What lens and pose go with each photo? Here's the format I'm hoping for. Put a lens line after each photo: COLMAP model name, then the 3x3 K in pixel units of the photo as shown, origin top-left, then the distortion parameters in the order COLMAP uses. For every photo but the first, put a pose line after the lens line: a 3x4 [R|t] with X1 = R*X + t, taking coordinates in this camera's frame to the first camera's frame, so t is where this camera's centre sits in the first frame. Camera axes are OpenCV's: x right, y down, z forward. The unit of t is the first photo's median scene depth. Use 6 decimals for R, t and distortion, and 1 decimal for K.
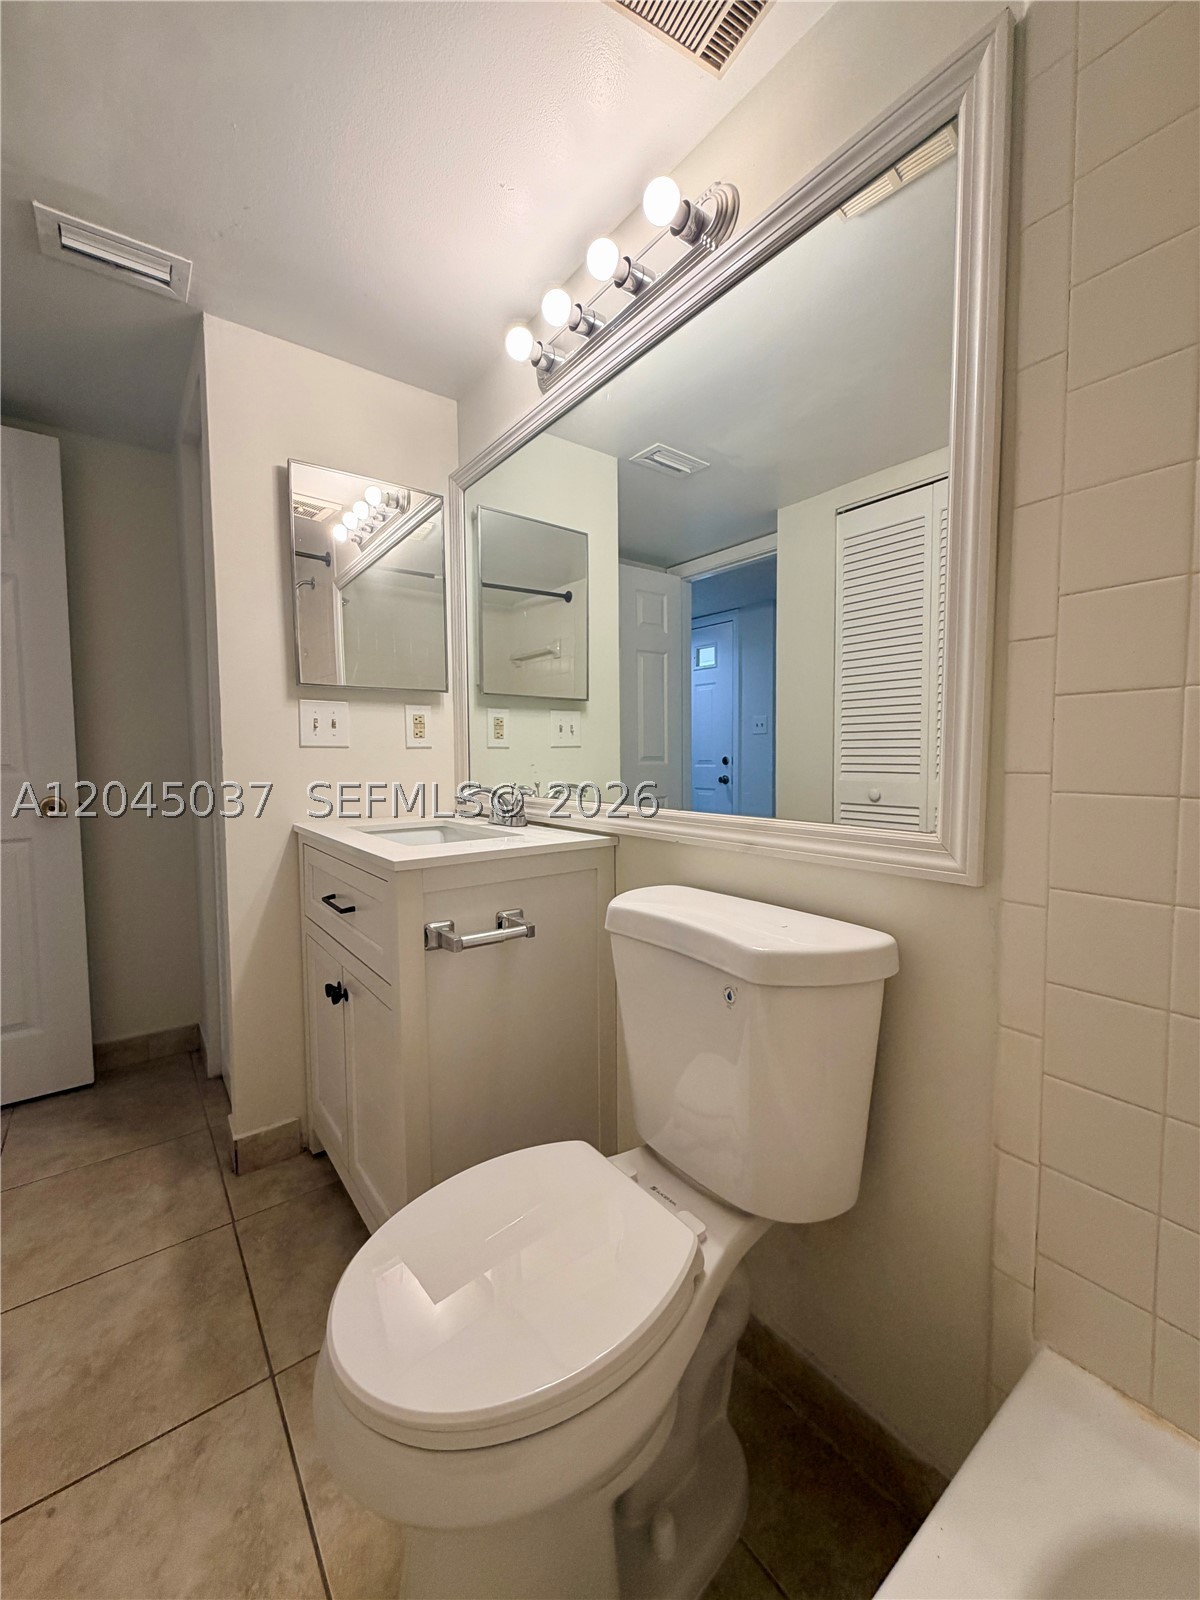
lens RADIAL K [[638.0, 0, 606.5], [0, 638.0, 800.2], [0, 0, 1]] dist [-0.001571, 0.000657]
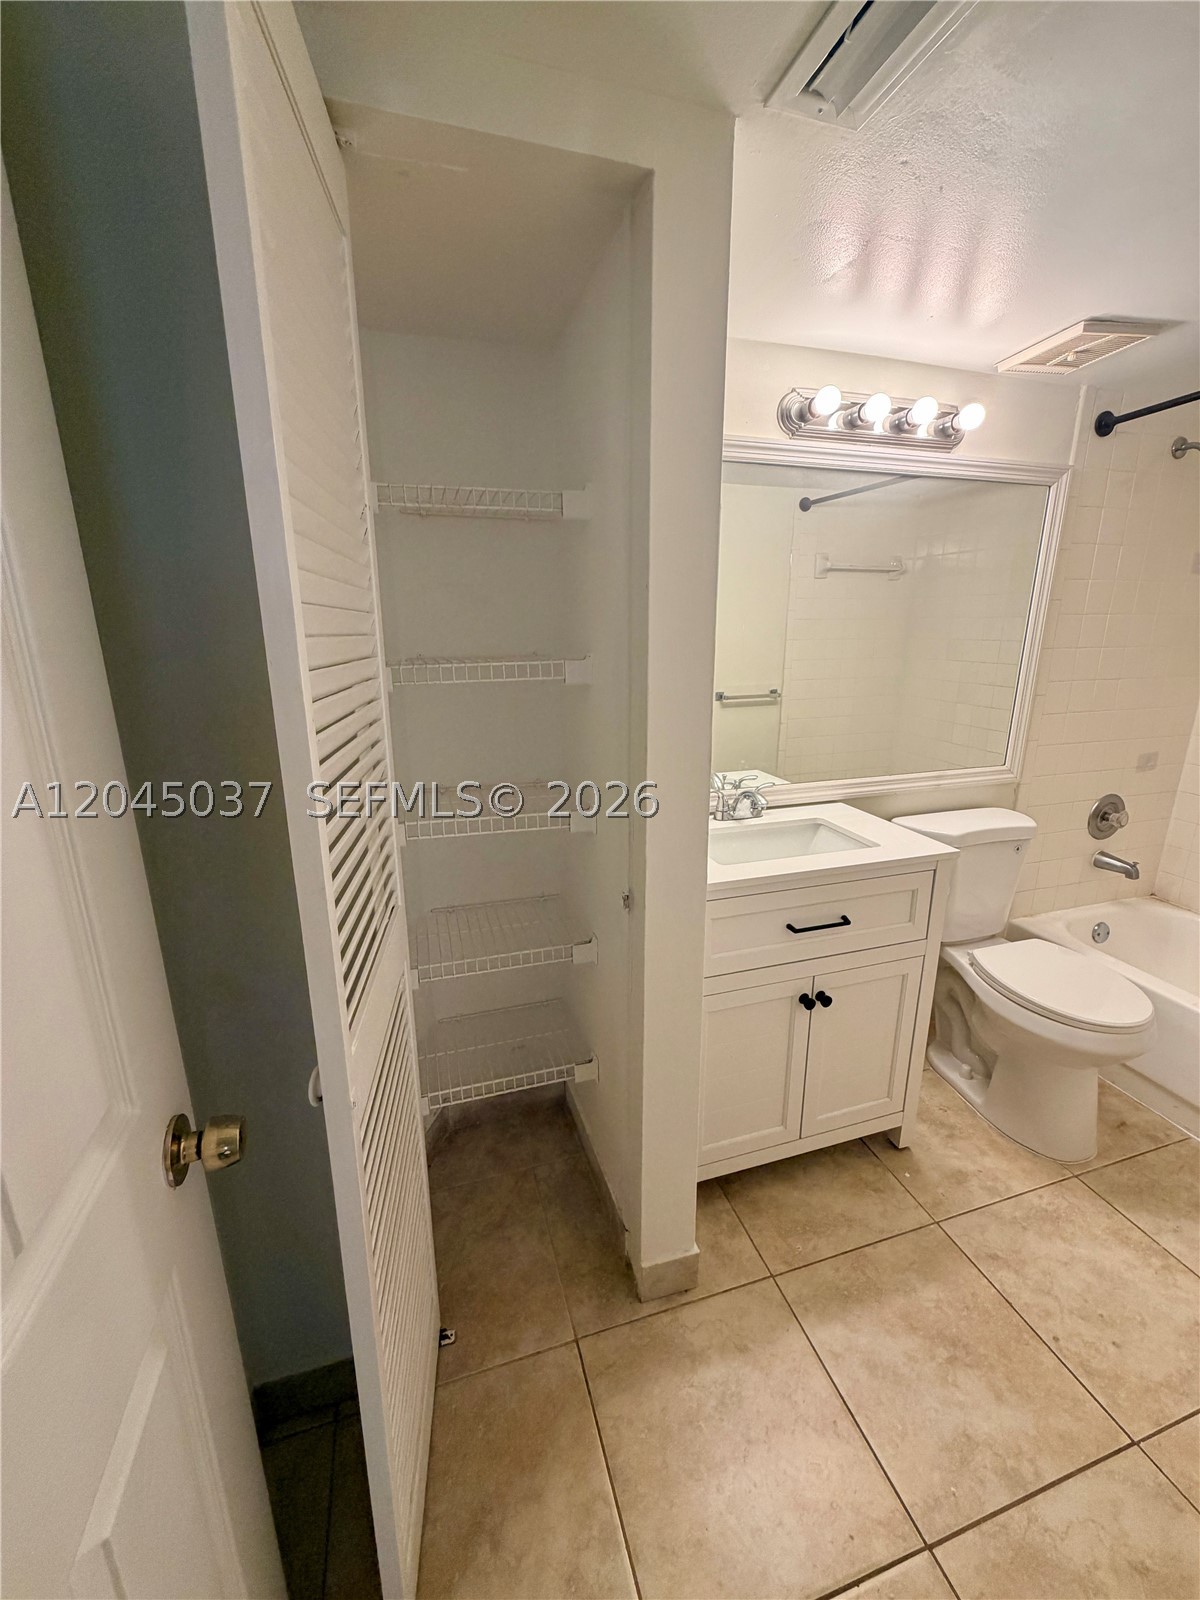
lens RADIAL K [[638.0, 0, 607.0], [0, 638.0, 800.8], [0, 0, 1]] dist [-0.001571, 0.000657]
pose [[0.339827, -0.220841, 0.914192, -1.798268], [0.067278, 0.975258, 0.210584, -0.344821], [-0.938078, -0.010057, 0.346277, 1.165443]]
